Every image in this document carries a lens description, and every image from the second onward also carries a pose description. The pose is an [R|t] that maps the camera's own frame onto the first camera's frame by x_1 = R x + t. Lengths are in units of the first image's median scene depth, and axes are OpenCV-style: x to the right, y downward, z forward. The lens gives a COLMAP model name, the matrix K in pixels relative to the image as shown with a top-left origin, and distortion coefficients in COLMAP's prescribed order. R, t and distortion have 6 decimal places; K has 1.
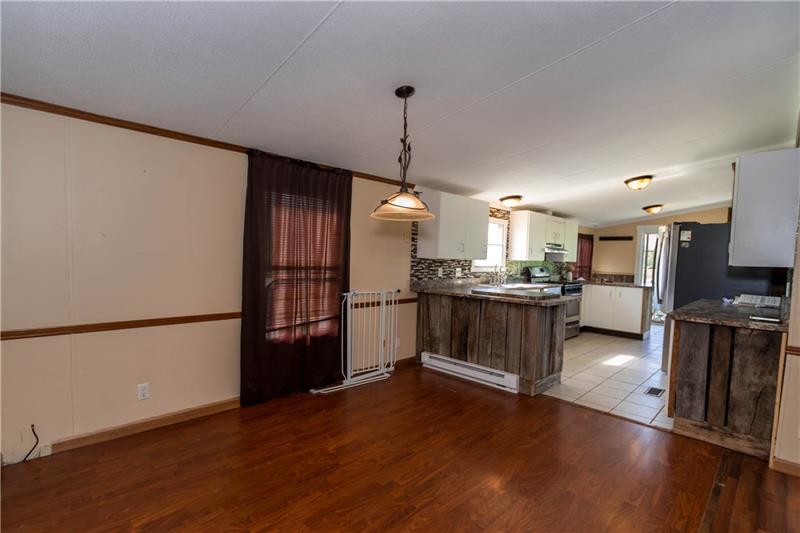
lens RADIAL K [[380.6, 0, 399.7], [0, 380.6, 278.9], [0, 0, 1]] dist [-0.010944, 0.000818]
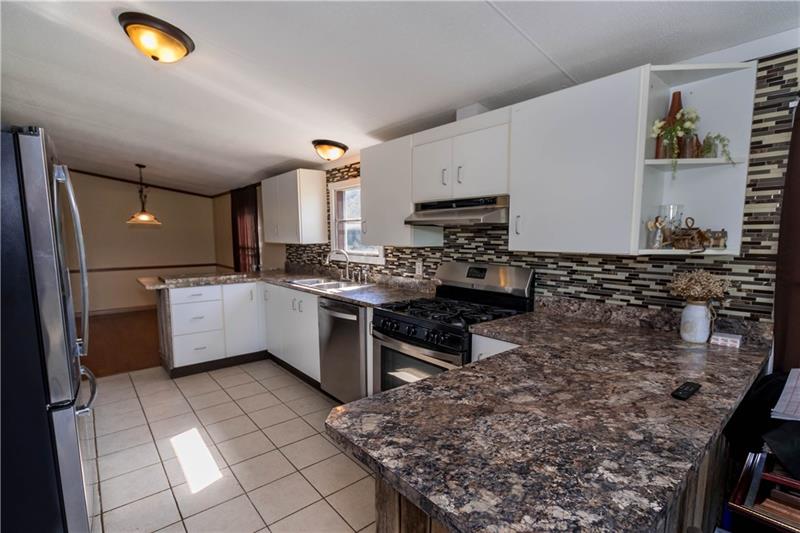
lens RADIAL K [[380.6, 0, 399.7], [0, 380.6, 278.9], [0, 0, 1]] dist [-0.010944, 0.000818]
pose [[-0.075934, 0.092238, -0.992837, 0.980258], [-0.053583, 0.993896, 0.096434, -0.063876], [0.995672, 0.060522, -0.070528, 1.239557]]
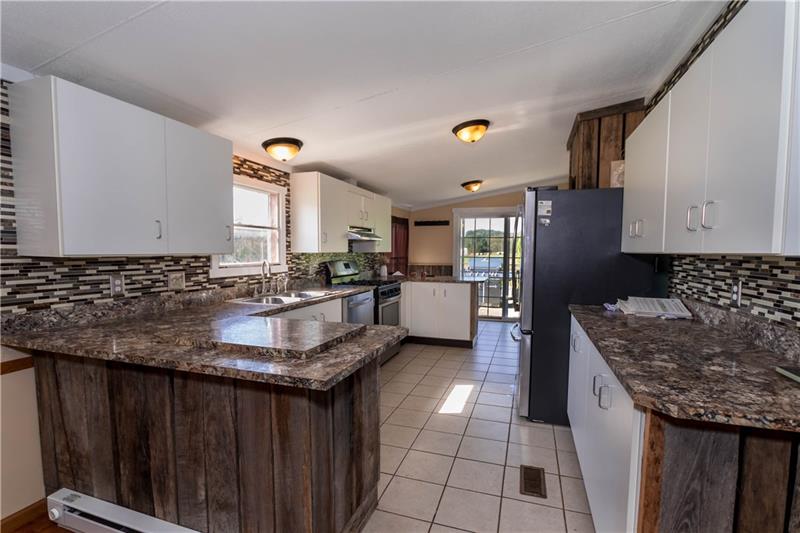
lens RADIAL K [[380.6, 0, 399.7], [0, 380.6, 278.9], [0, 0, 1]] dist [-0.010944, 0.000818]
pose [[0.895148, -0.059583, 0.441769, 0.196557], [0.050258, 0.998198, 0.032795, -0.021900], [-0.442927, -0.007154, 0.896529, 0.432197]]
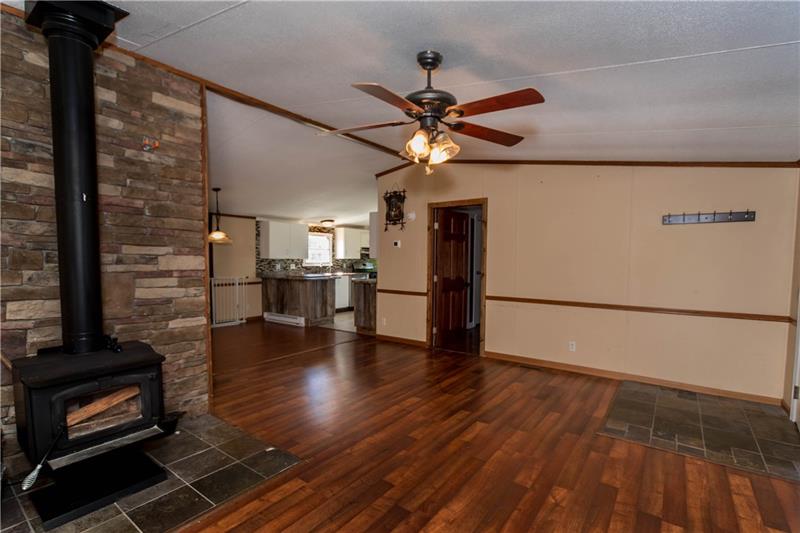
lens RADIAL K [[380.6, 0, 399.7], [0, 380.6, 278.9], [0, 0, 1]] dist [-0.010944, 0.000818]
pose [[0.987411, -0.030222, 0.155263, 0.357330], [0.030905, 0.999520, -0.001992, 0.054533], [-0.155128, 0.006766, 0.987871, -0.719787]]
